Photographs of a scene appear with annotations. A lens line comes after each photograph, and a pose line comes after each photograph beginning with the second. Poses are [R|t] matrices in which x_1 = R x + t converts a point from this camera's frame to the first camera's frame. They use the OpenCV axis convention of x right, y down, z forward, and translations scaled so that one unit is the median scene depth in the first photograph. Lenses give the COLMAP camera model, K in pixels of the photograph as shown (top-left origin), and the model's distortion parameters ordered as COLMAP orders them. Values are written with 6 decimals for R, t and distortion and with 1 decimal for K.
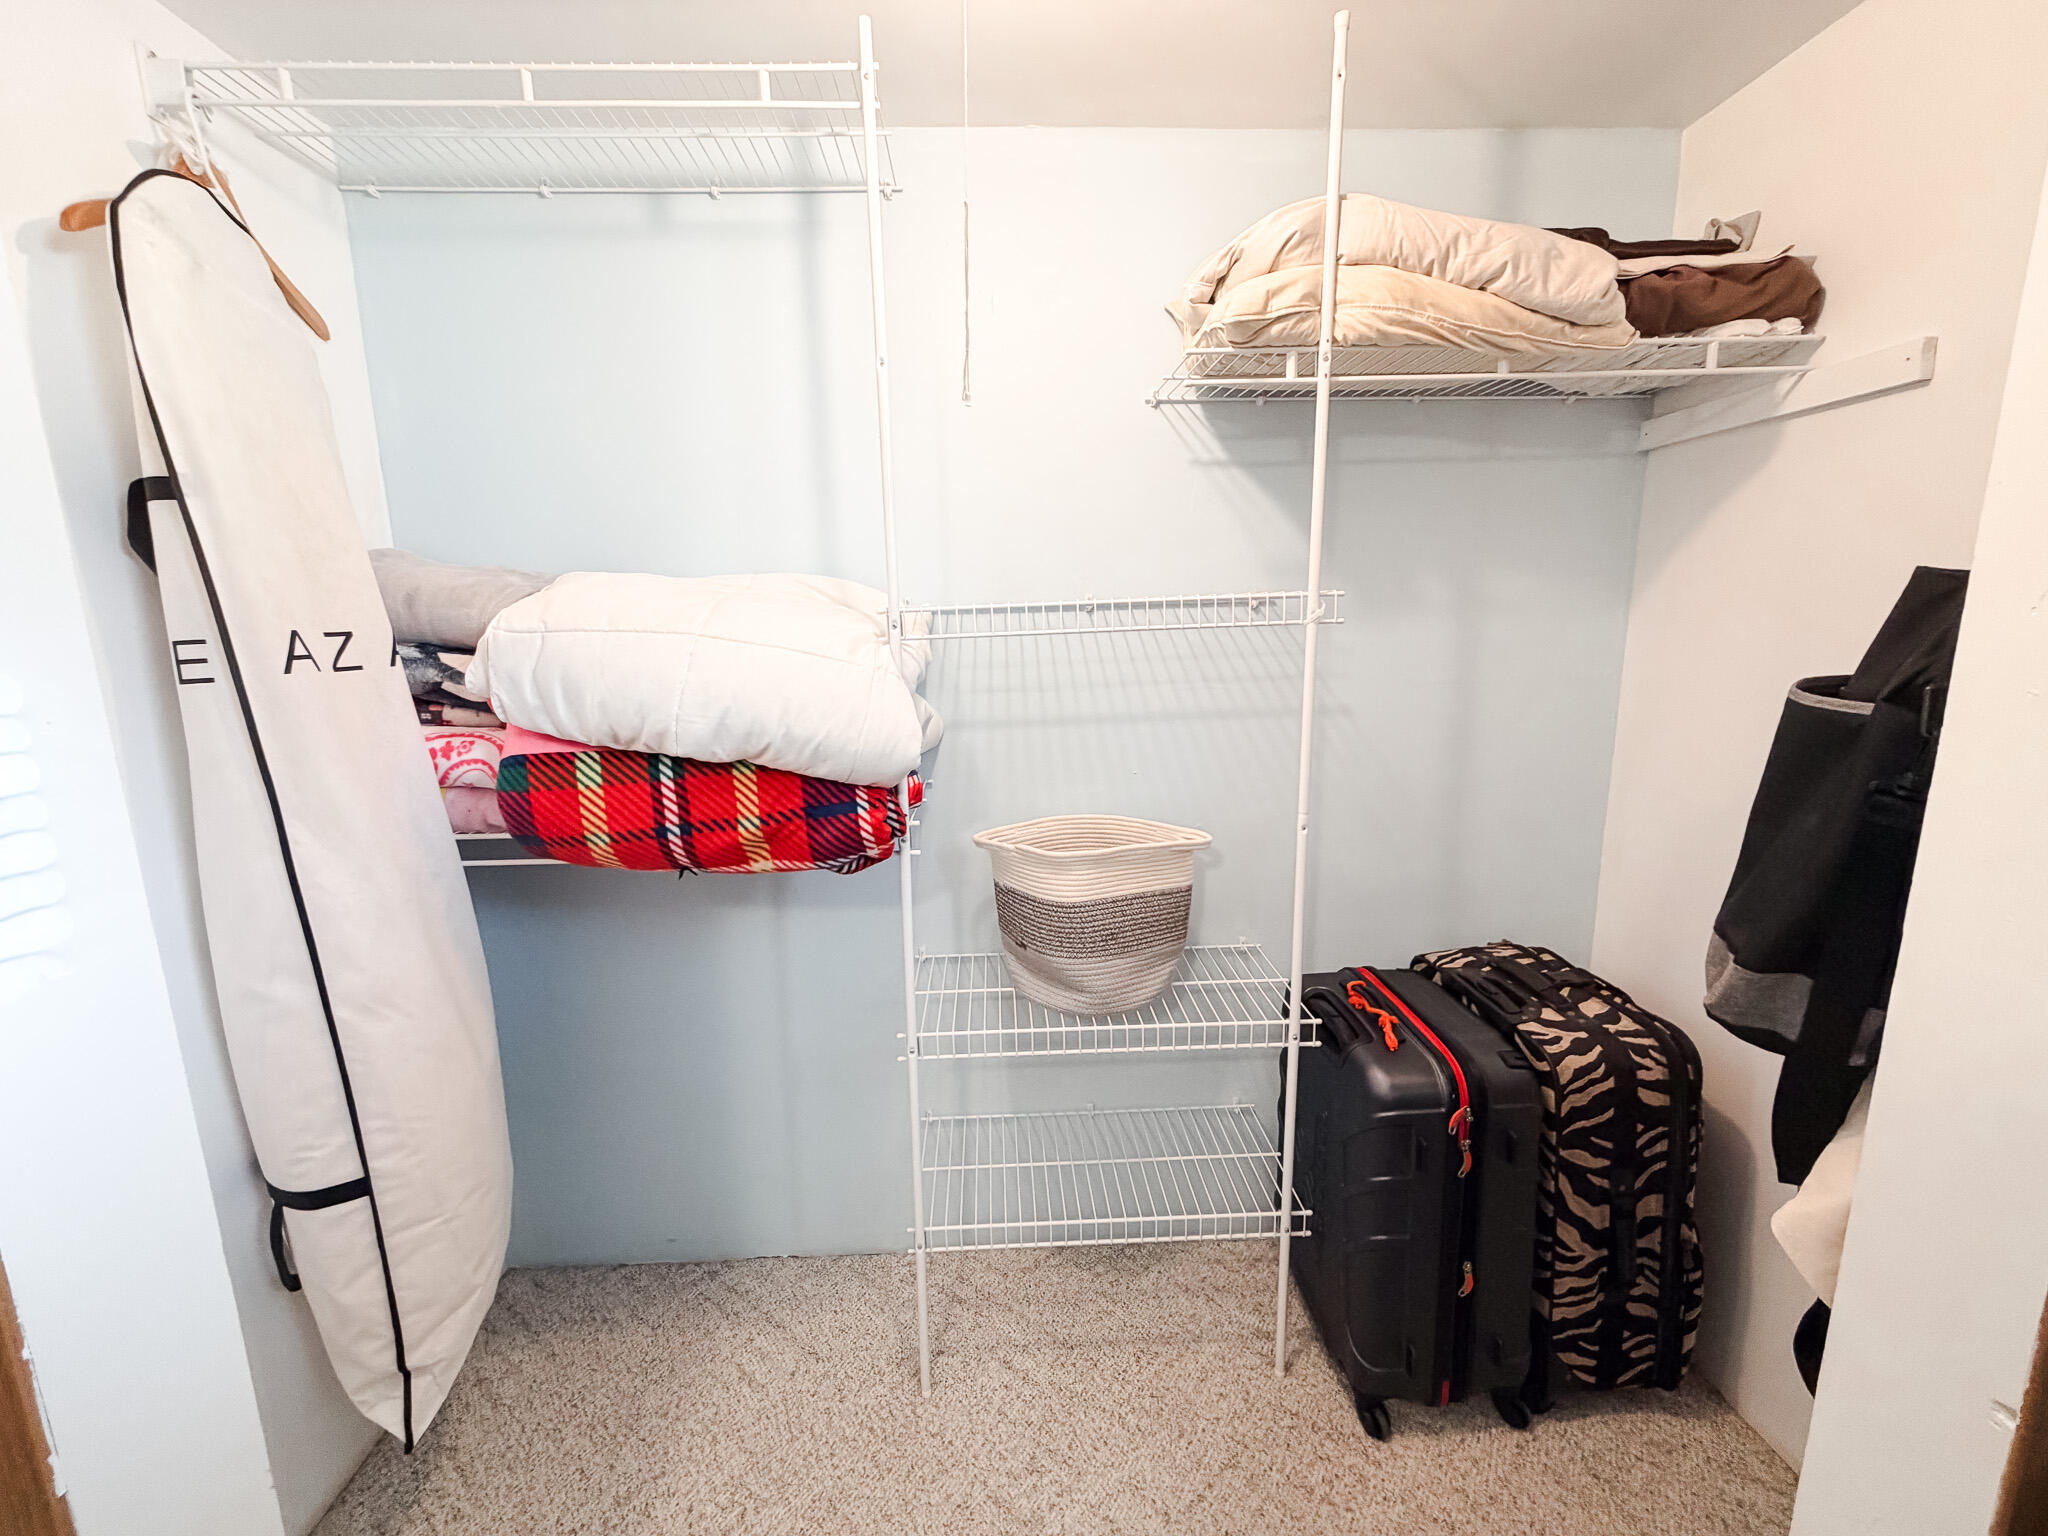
lens RADIAL K [[818.2, 0, 1020.5], [0, 818.2, 769.6], [0, 0, 1]] dist [0.000548, -0.000032]
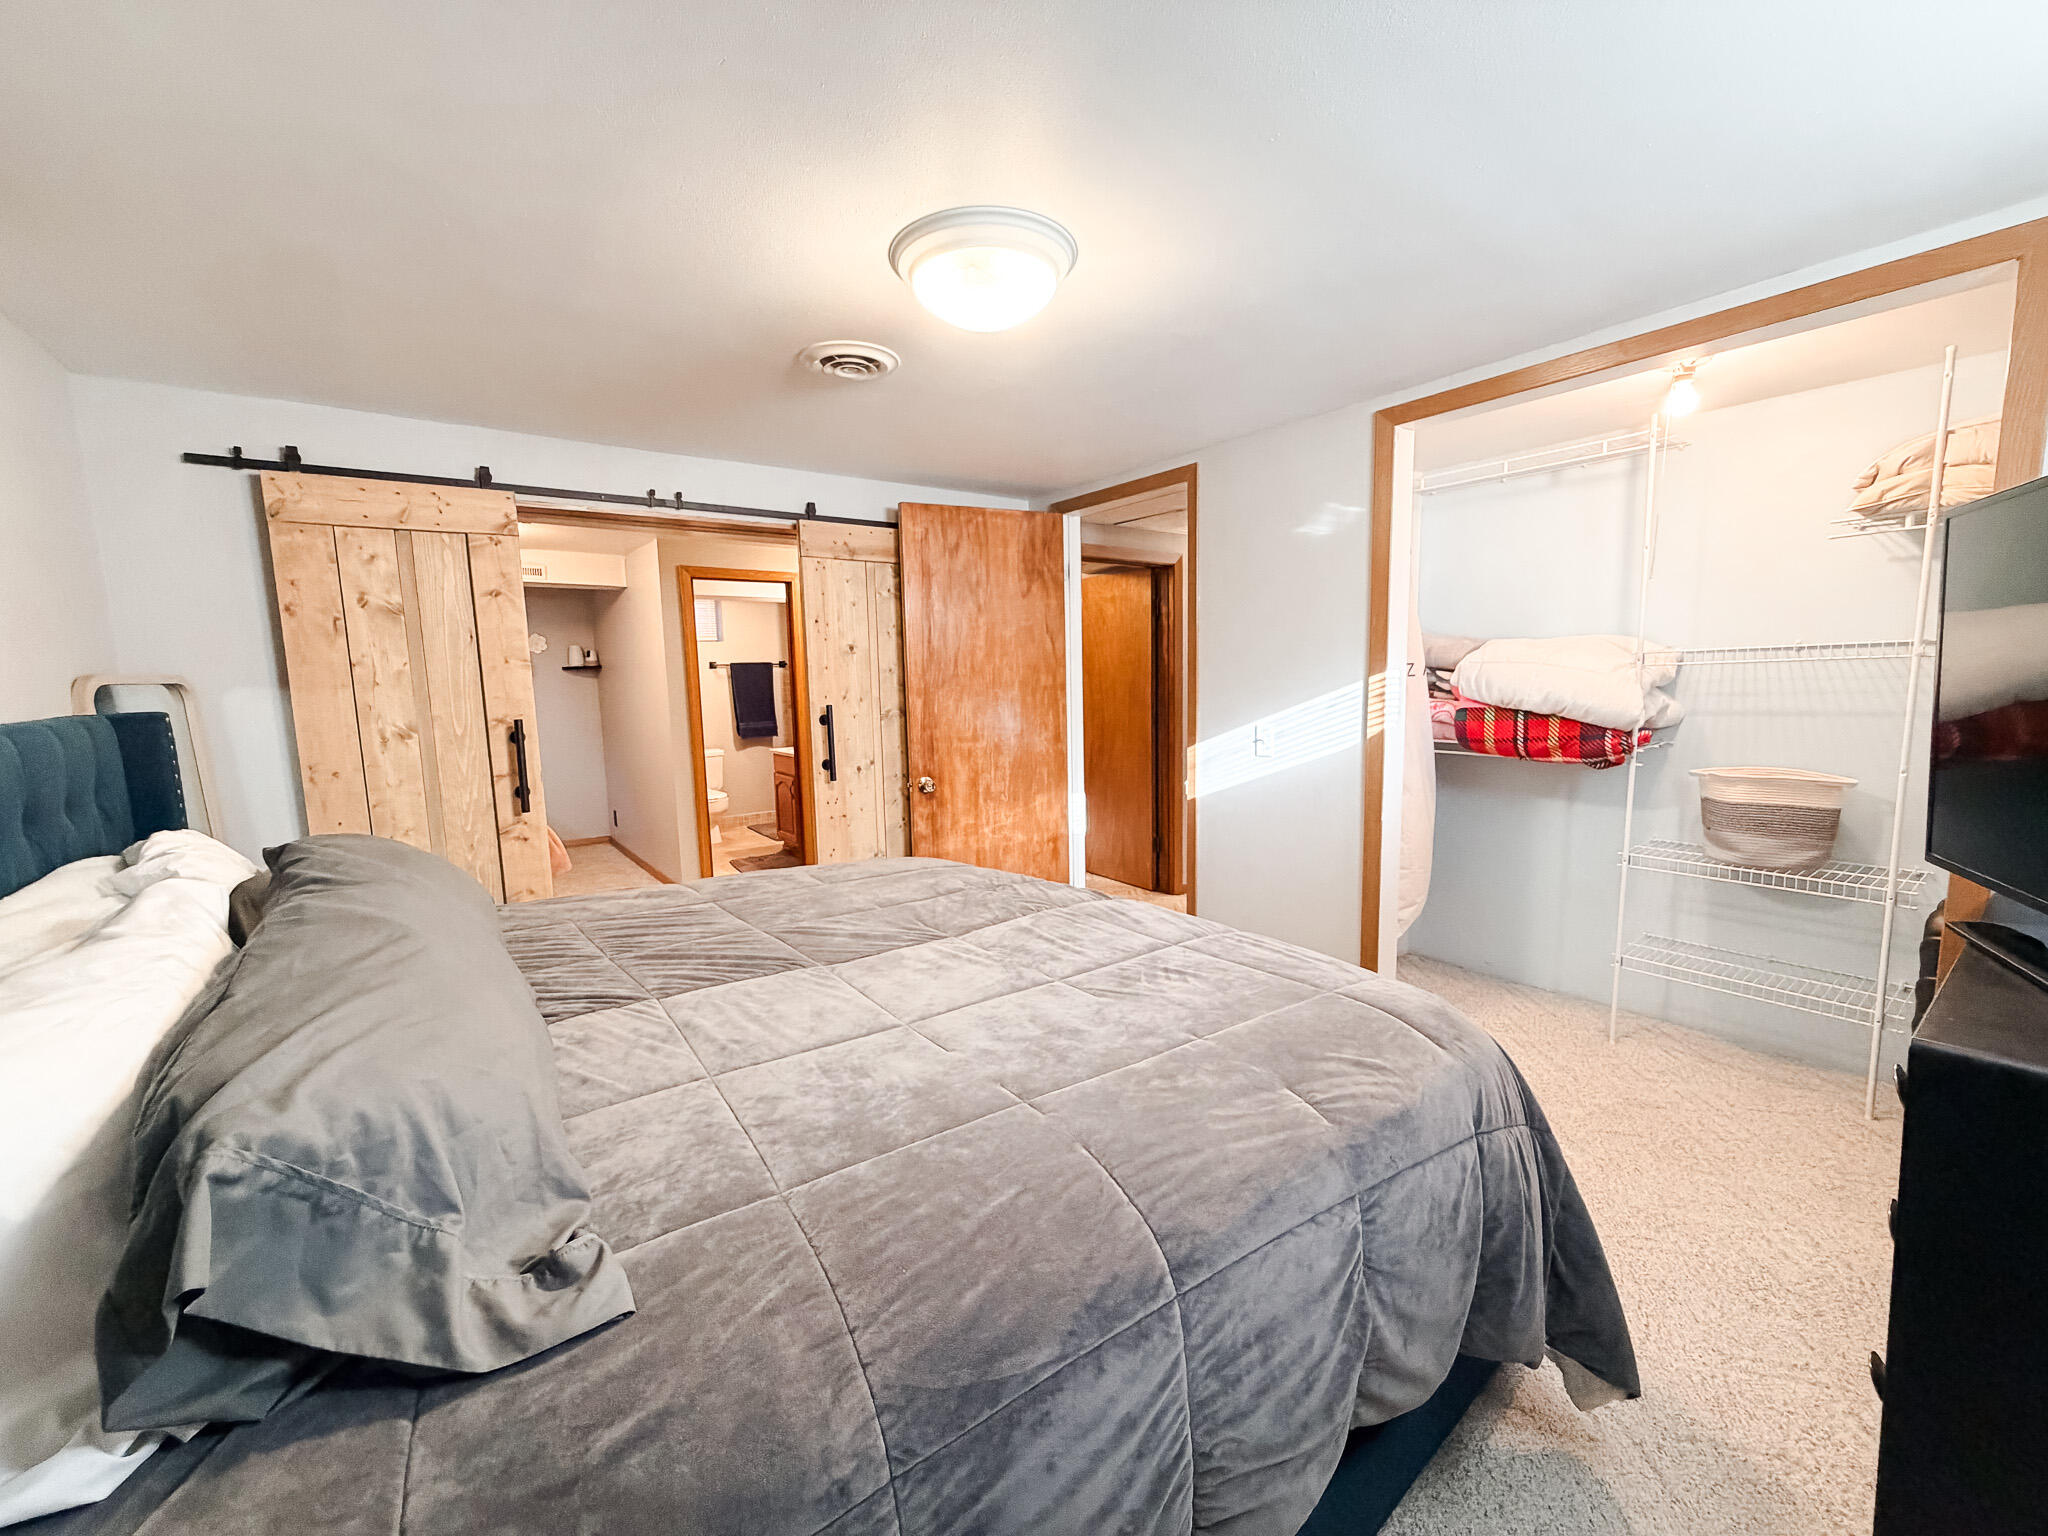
lens RADIAL K [[818.2, 0, 1015.9], [0, 818.2, 772.5], [0, 0, 1]] dist [0.000548, -0.000032]
pose [[0.558972, 0.104895, -0.822525, 0.764155], [-0.137472, 0.989962, 0.032825, 0.290385], [0.817711, 0.094726, 0.567781, -1.634722]]
